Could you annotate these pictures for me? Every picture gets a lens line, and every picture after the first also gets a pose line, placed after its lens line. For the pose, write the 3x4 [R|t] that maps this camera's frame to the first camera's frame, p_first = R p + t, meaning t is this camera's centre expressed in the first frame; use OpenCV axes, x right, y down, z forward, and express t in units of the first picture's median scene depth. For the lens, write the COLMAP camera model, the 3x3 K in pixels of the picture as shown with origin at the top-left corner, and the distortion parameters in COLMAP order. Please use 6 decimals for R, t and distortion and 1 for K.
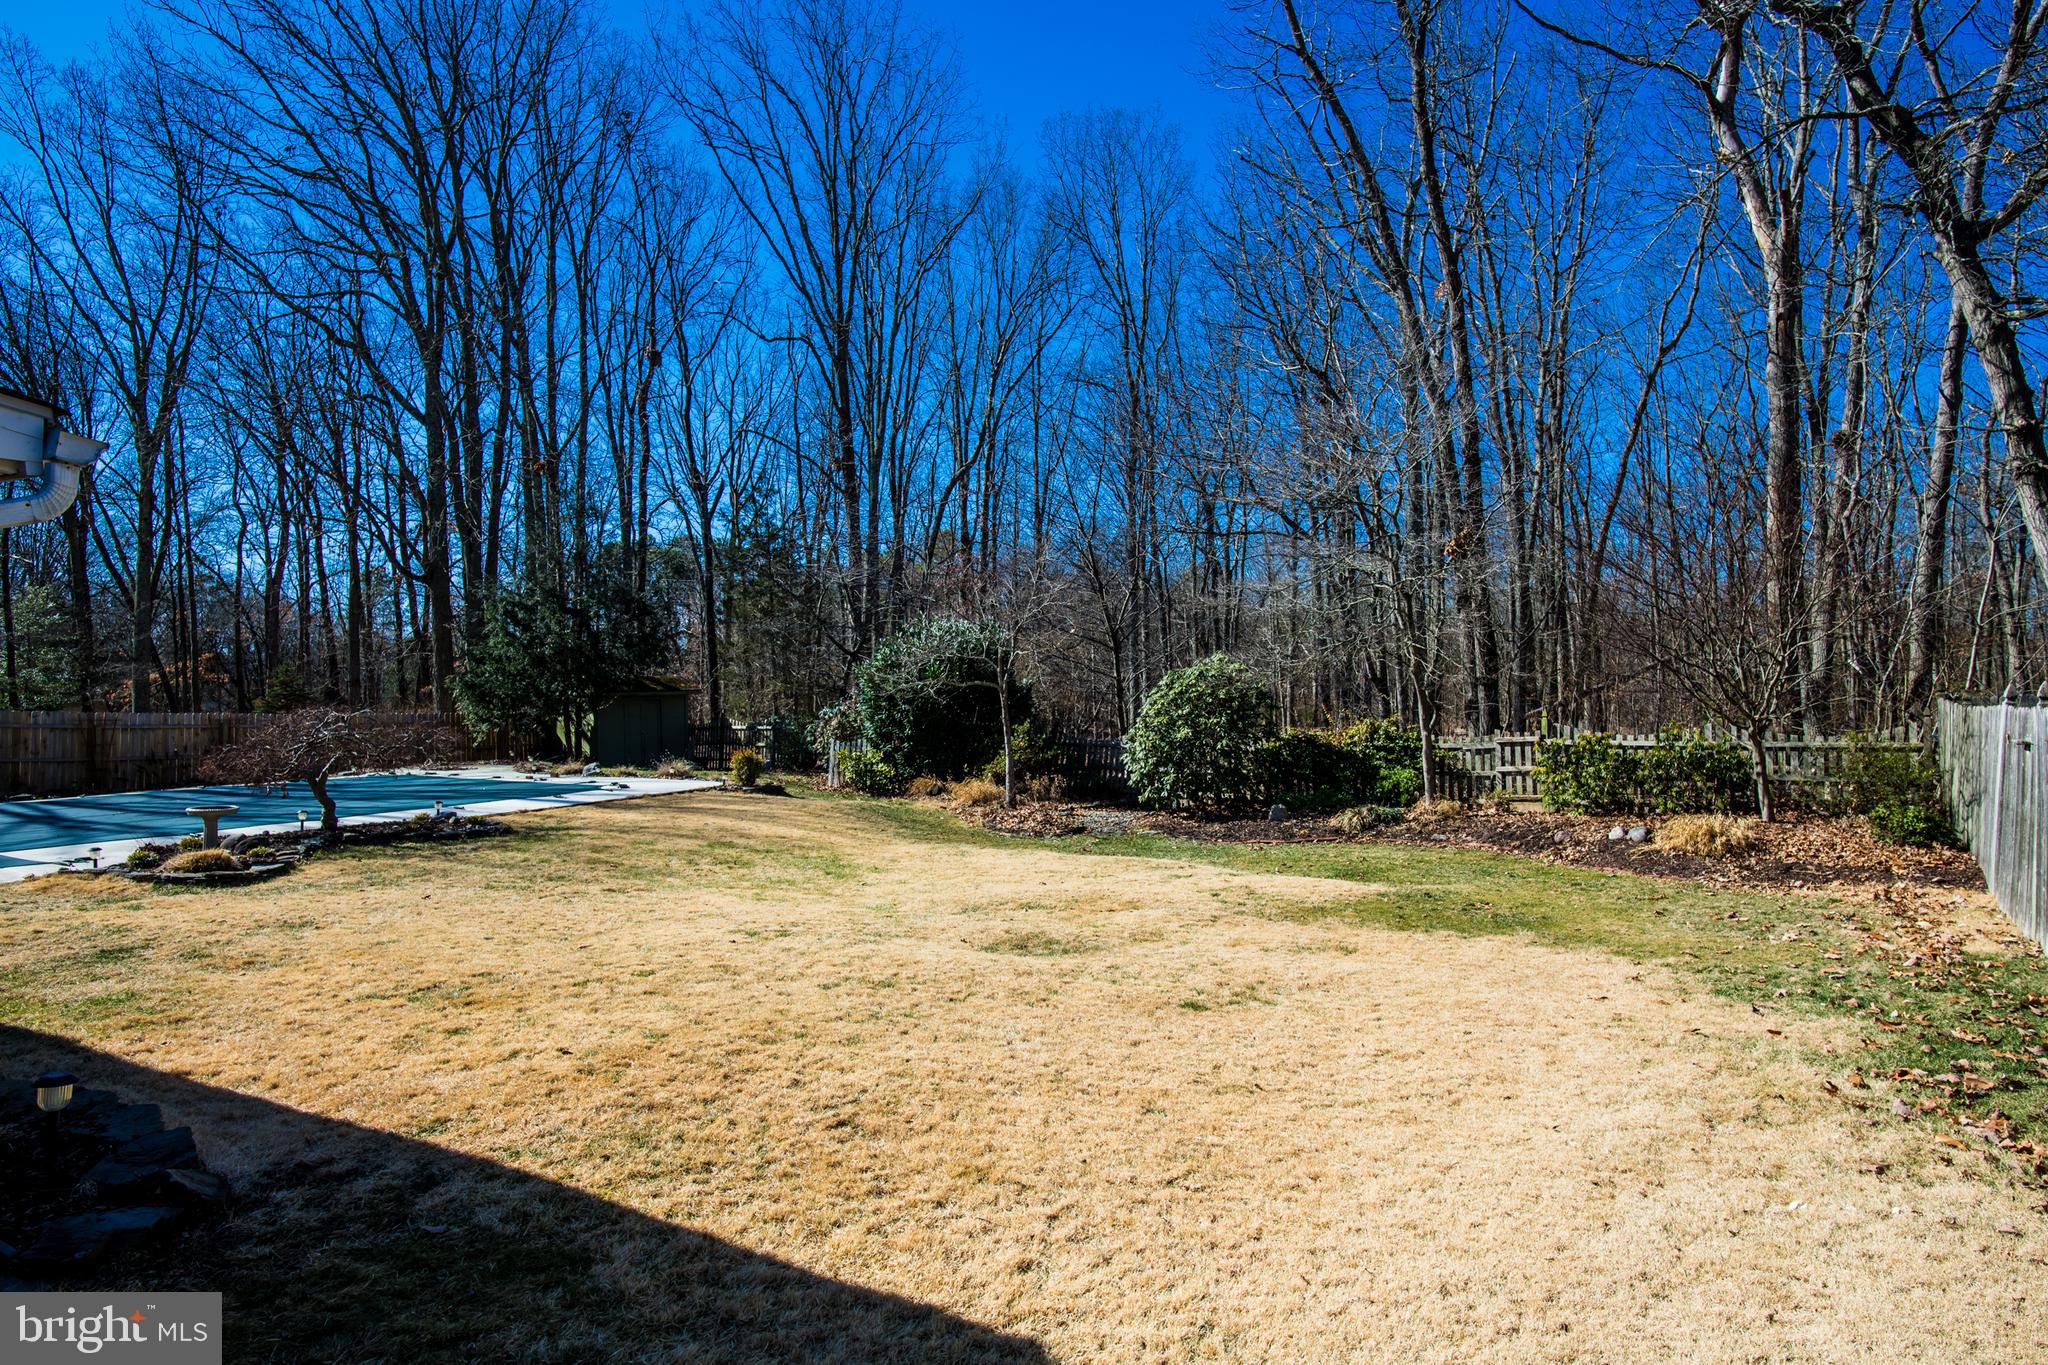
lens RADIAL K [[1176.9, 0, 1037.0], [0, 1176.9, 689.6], [0, 0, 1]] dist [-0.038954, 0.015853]
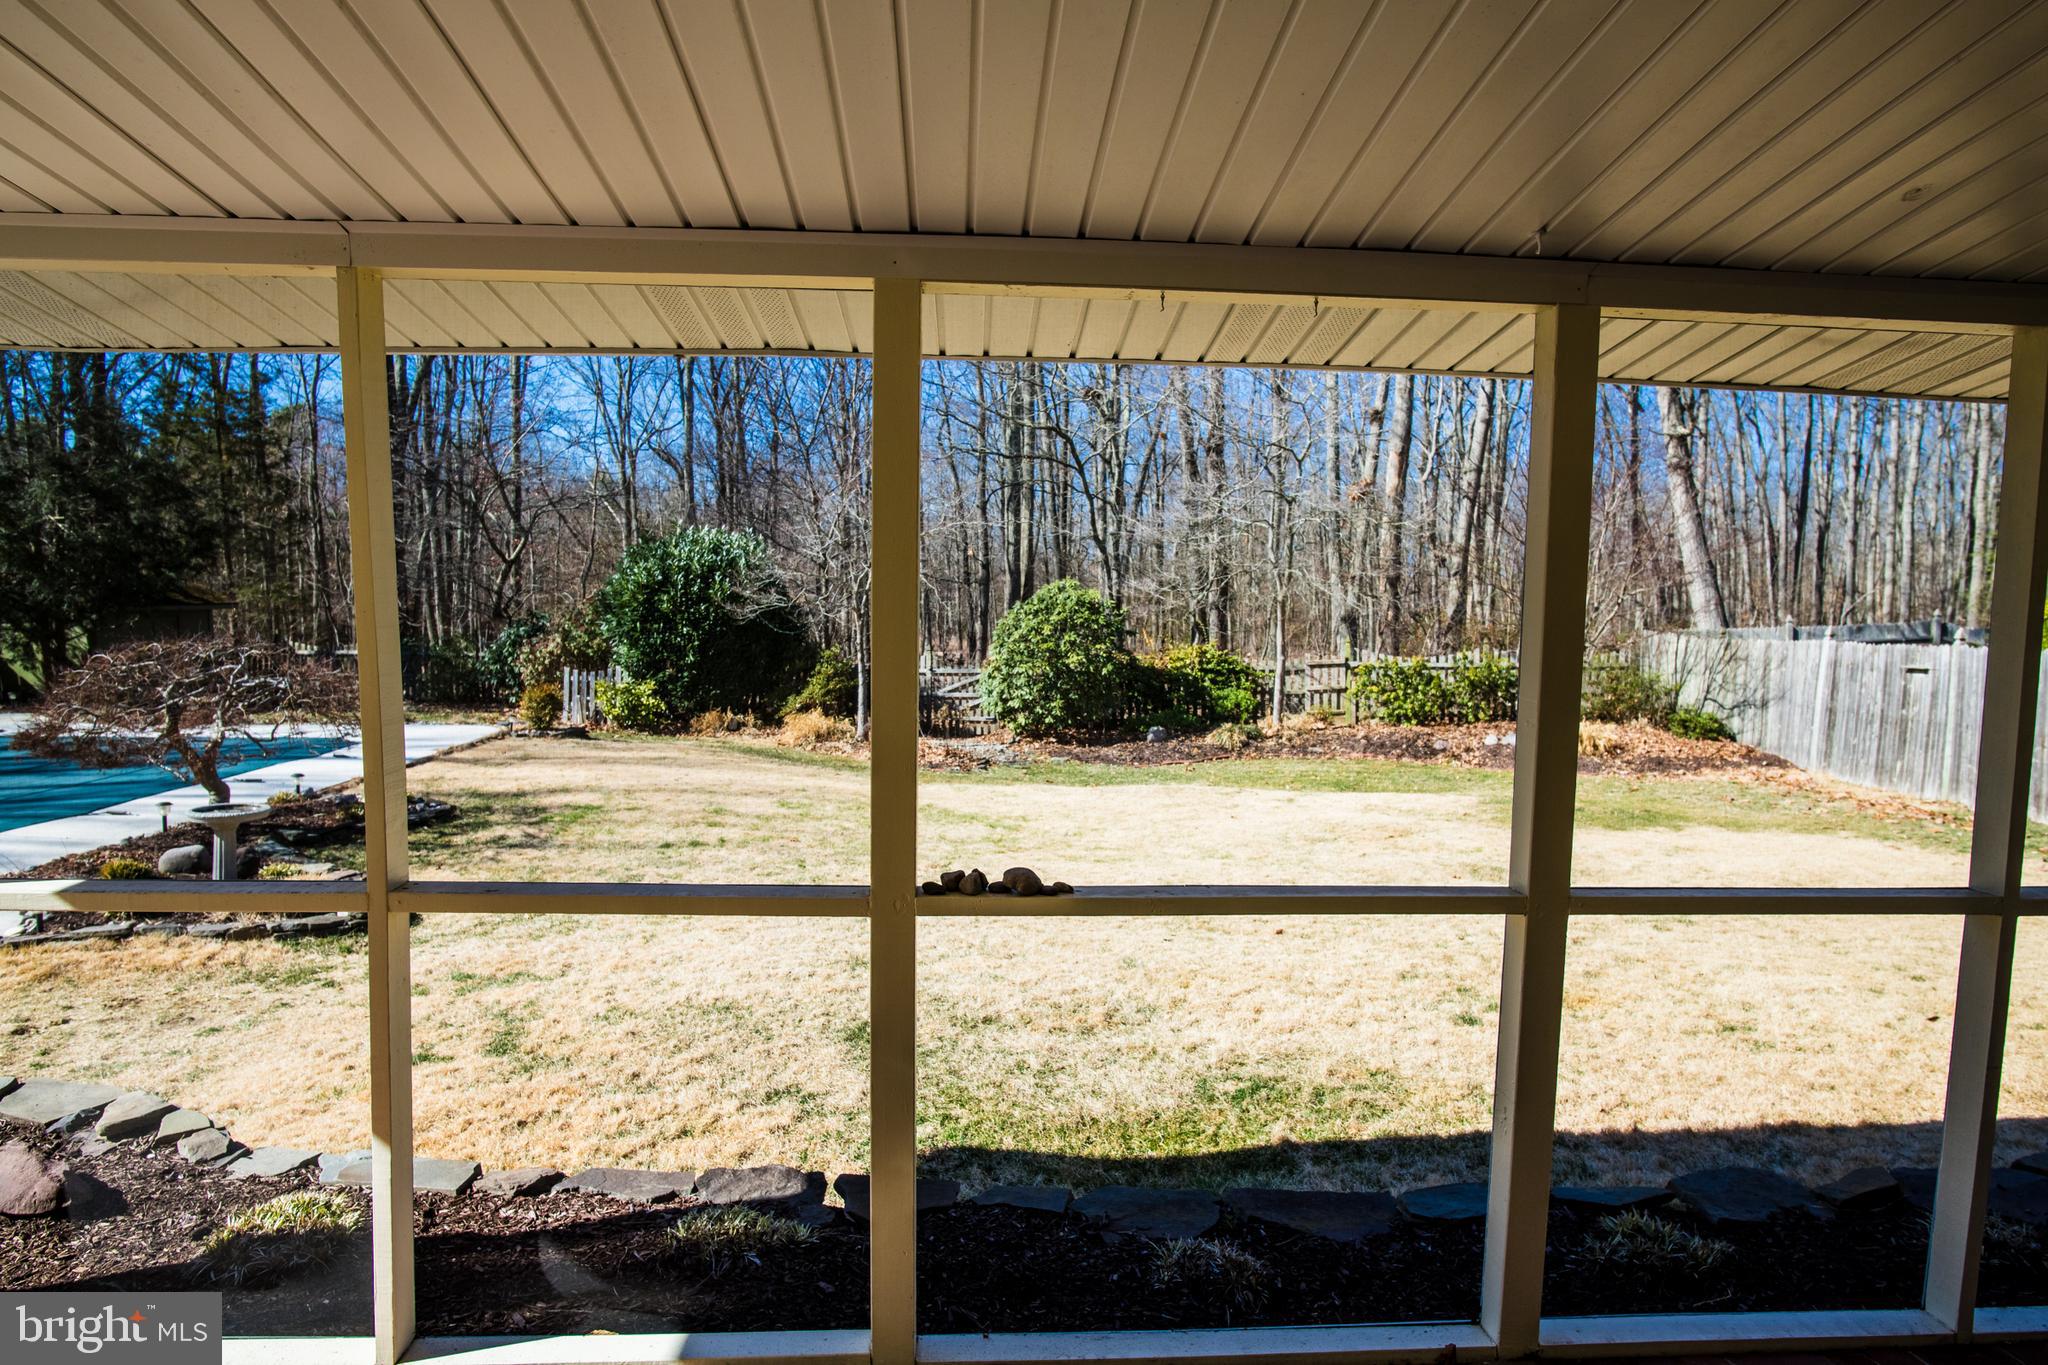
lens RADIAL K [[1176.9, 0, 1037.0], [0, 1176.9, 689.6], [0, 0, 1]] dist [-0.038954, 0.015853]
pose [[0.857038, -0.025727, 0.514611, -0.403455], [-0.012893, 0.997369, 0.071332, -0.007861], [-0.515092, -0.067769, 0.854452, 0.158231]]
